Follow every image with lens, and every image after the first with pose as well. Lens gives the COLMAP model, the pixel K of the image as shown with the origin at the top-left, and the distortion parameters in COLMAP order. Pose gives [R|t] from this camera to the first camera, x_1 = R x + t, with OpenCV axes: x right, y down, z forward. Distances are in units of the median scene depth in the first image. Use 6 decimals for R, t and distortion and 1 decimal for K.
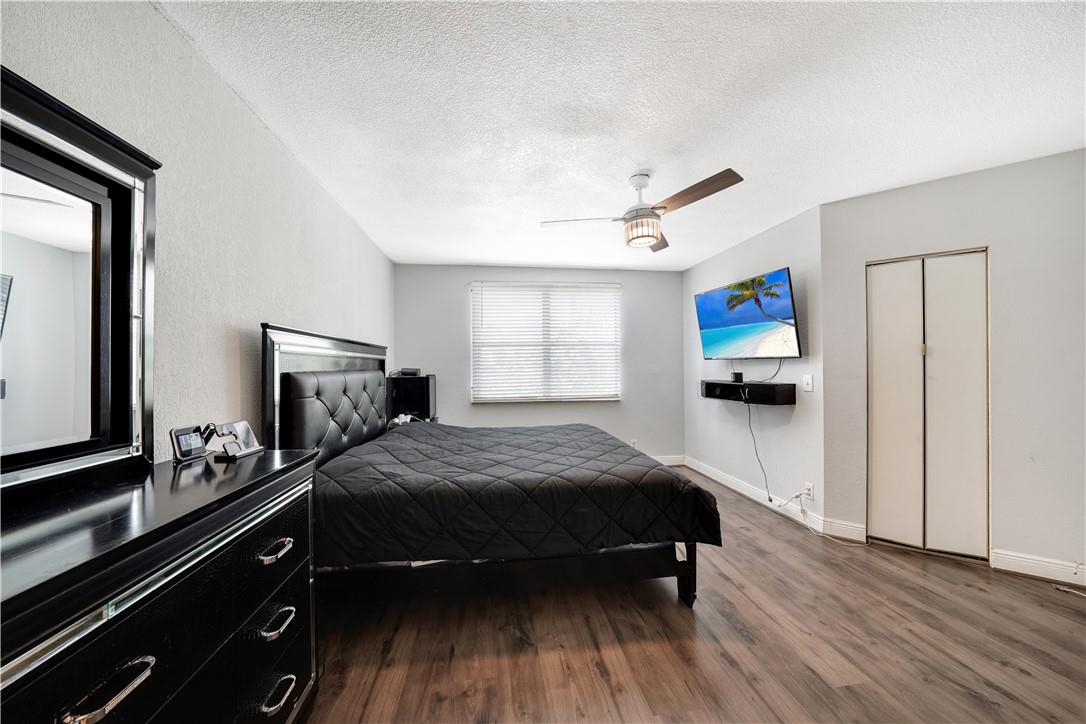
lens RADIAL K [[381.2, 0, 539.6], [0, 381.2, 364.1], [0, 0, 1]] dist [-0.016463, 0.003717]
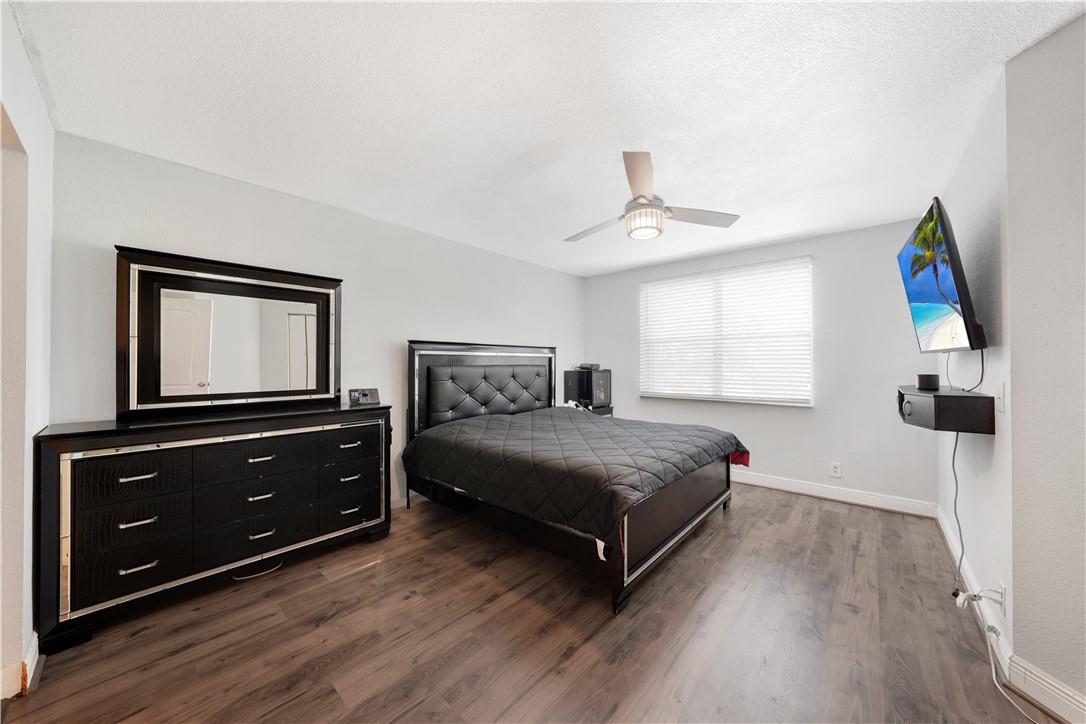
lens RADIAL K [[383.7, 0, 547.1], [0, 383.7, 358.5], [0, 0, 1]] dist [-0.011392, 0.002287]
pose [[0.649682, -0.004597, -0.760192, 1.129370], [0.004628, 0.999987, -0.002092, -0.006457], [0.760192, -0.002159, 0.649695, 0.260405]]
